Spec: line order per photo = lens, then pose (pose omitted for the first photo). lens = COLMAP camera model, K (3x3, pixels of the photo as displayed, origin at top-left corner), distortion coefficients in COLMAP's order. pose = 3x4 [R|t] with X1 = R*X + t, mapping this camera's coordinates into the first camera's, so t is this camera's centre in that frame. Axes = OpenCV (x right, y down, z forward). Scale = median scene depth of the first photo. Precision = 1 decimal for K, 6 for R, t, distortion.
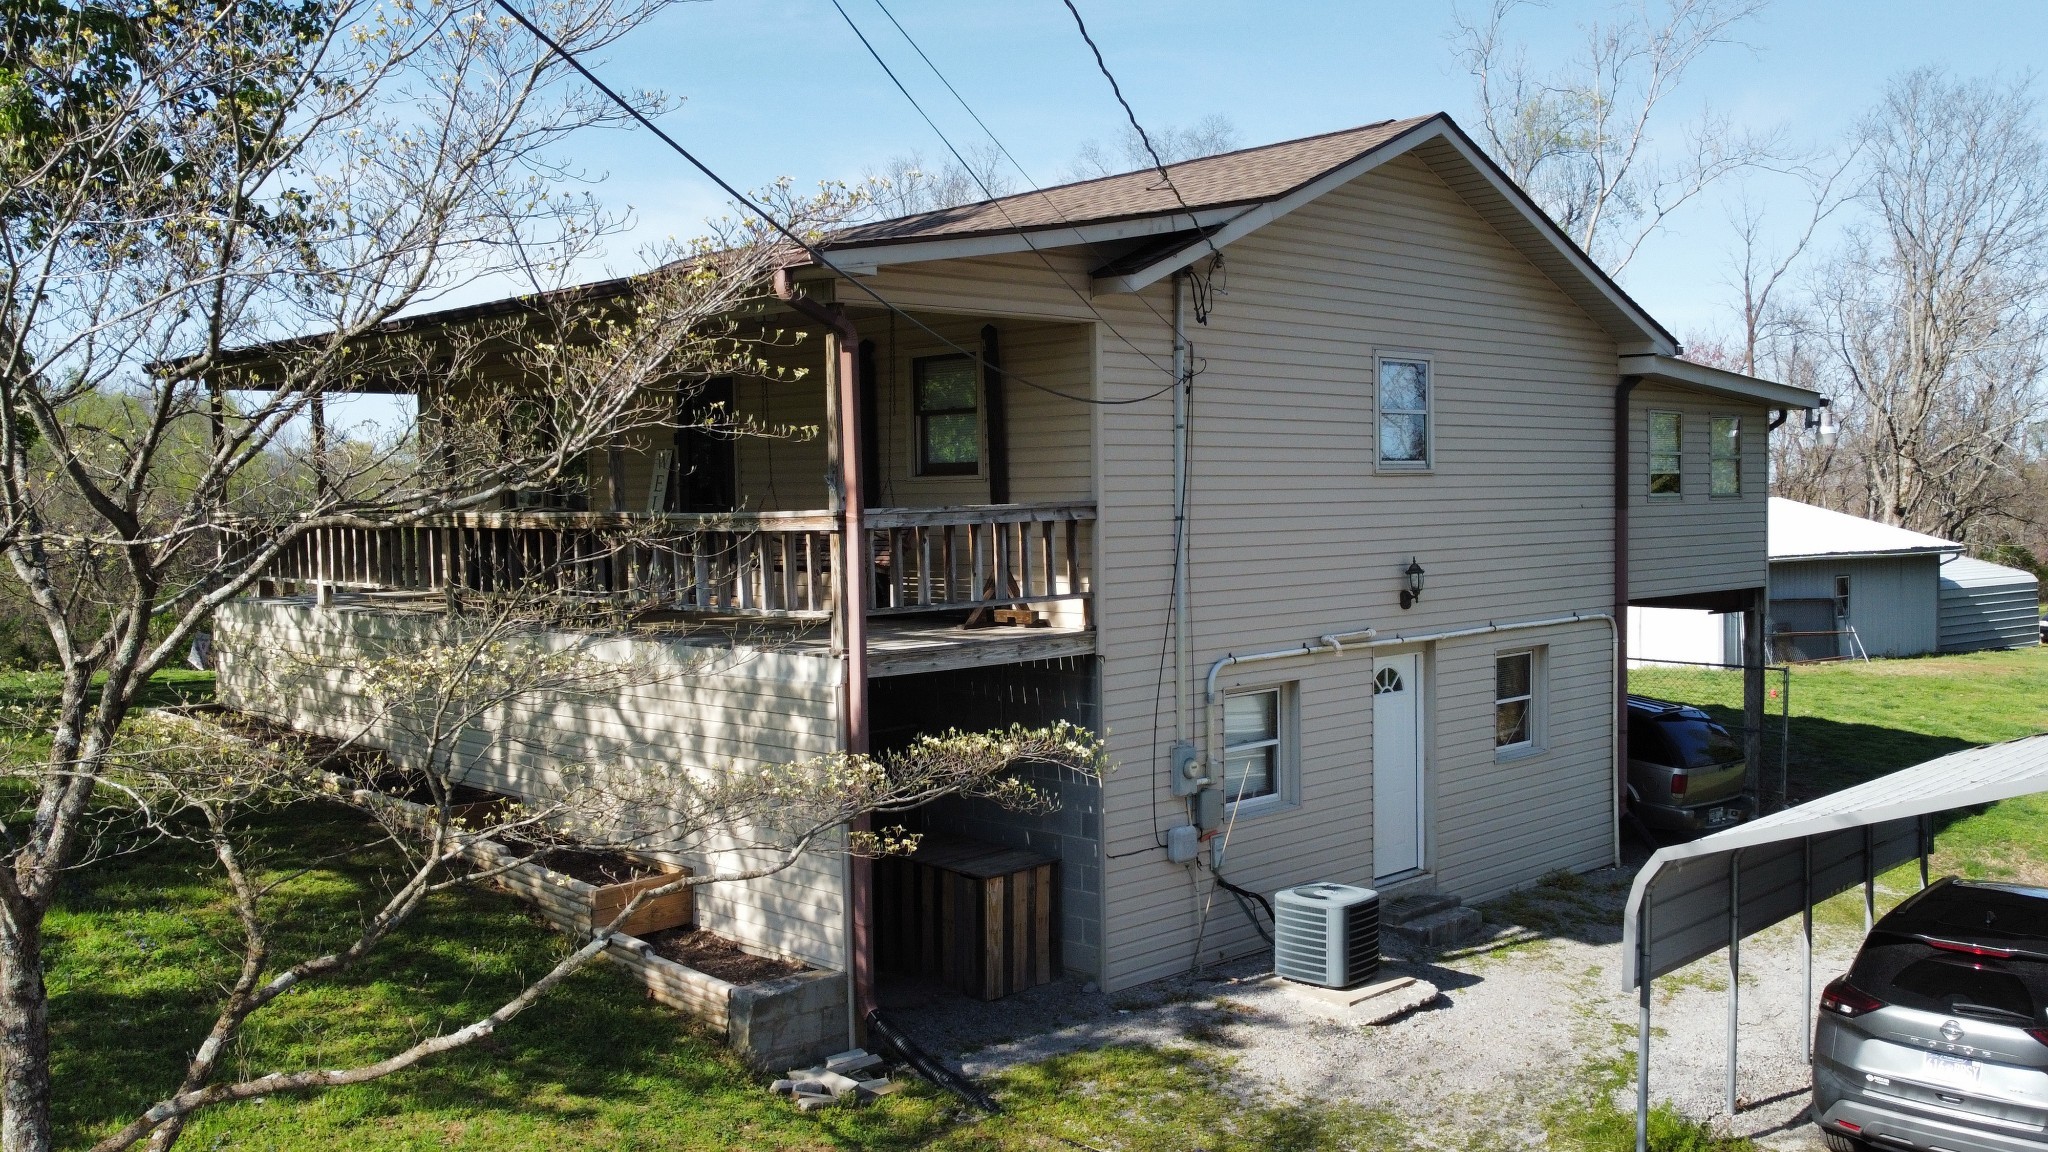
lens RADIAL K [[1766.6, 0, 1024.3], [0, 1766.6, 577.9], [0, 0, 1]] dist [-0.007821, 0.006915]
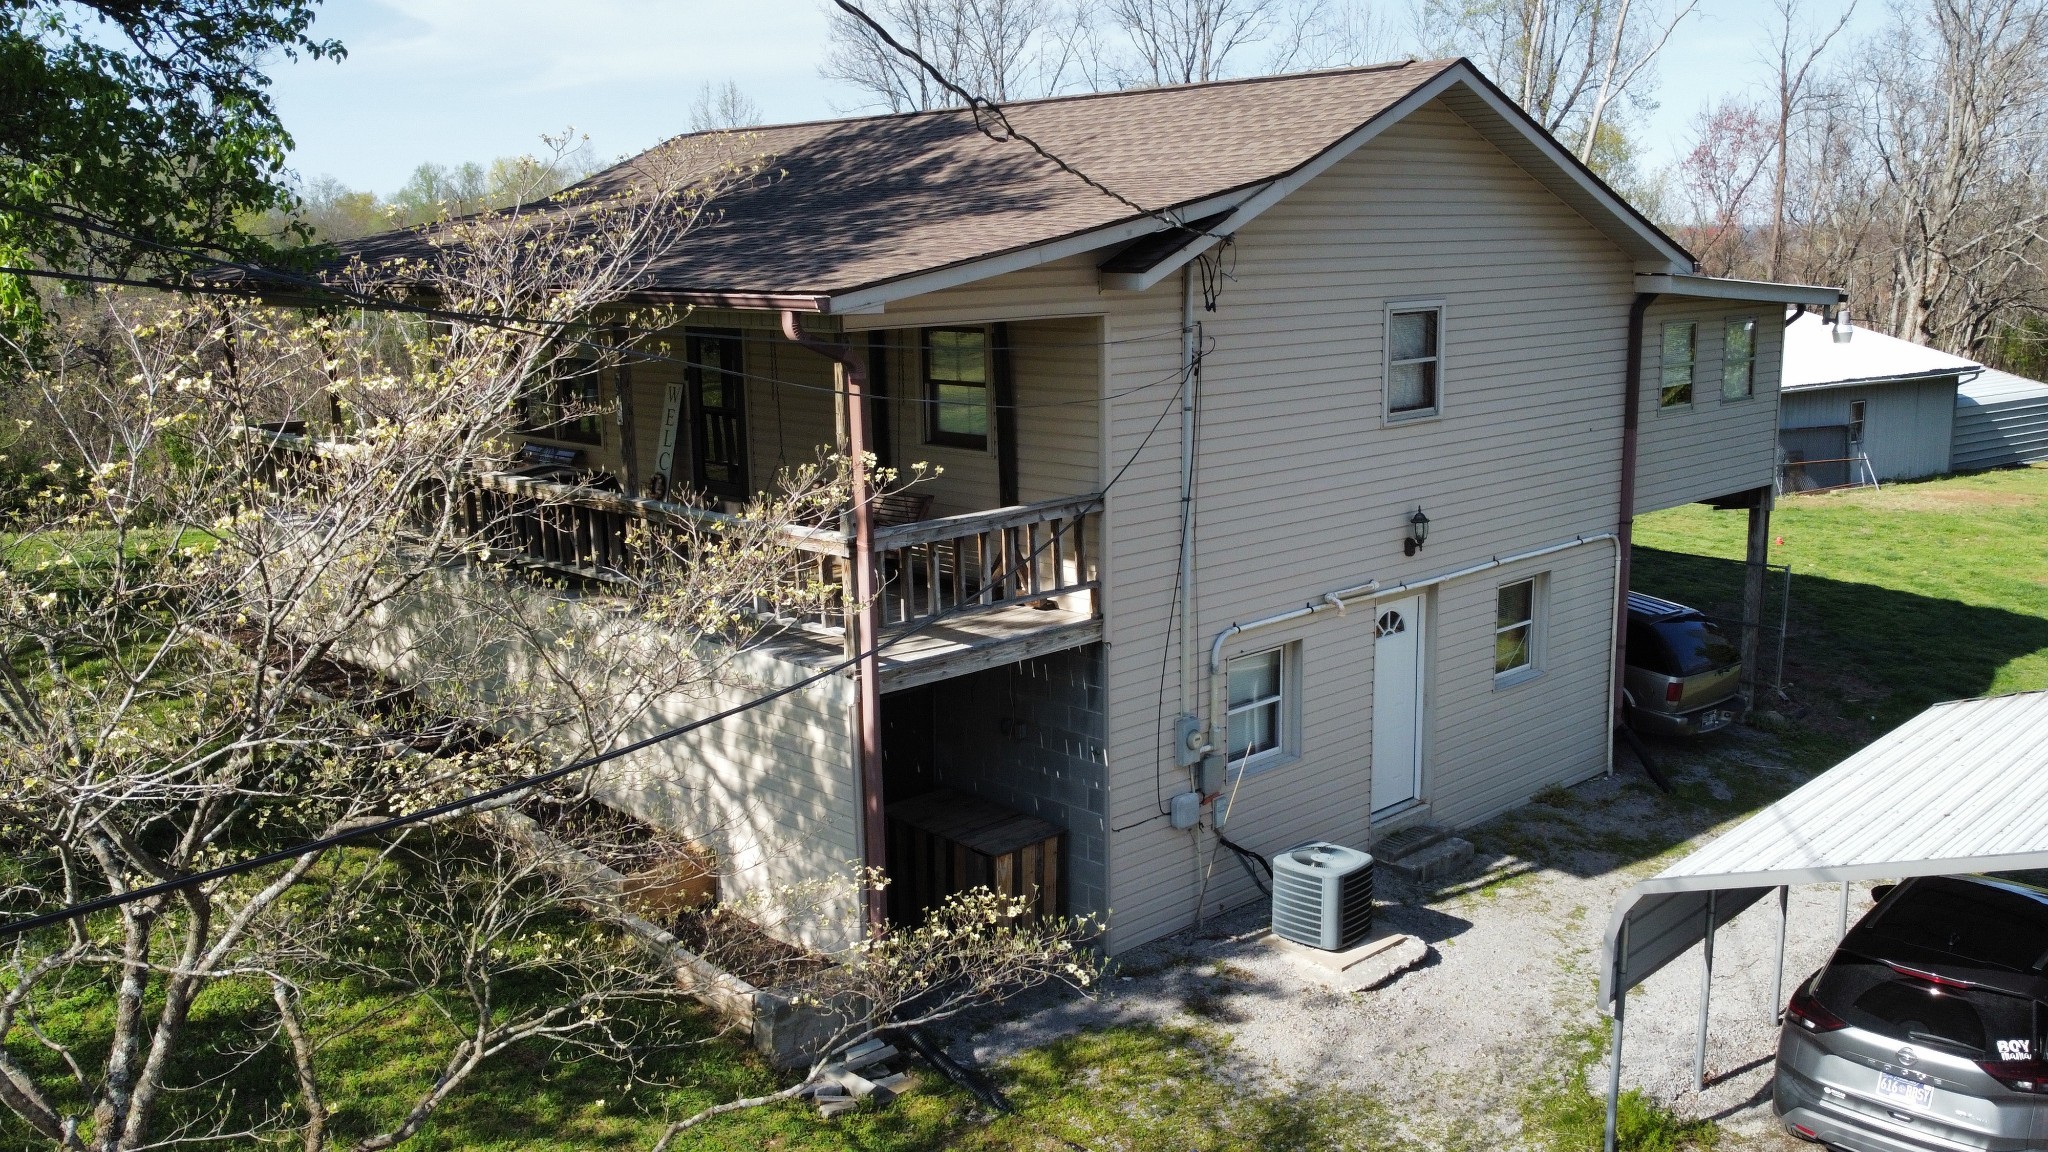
lens RADIAL K [[1764.9, 0, 1026.9], [0, 1764.9, 576.3], [0, 0, 1]] dist [0.005387, -0.017248]
pose [[0.999979, 0.000154, -0.006454, 0.002891], [0.000779, 0.989535, 0.144290, -0.136944], [0.006409, -0.144292, 0.989514, -0.008406]]
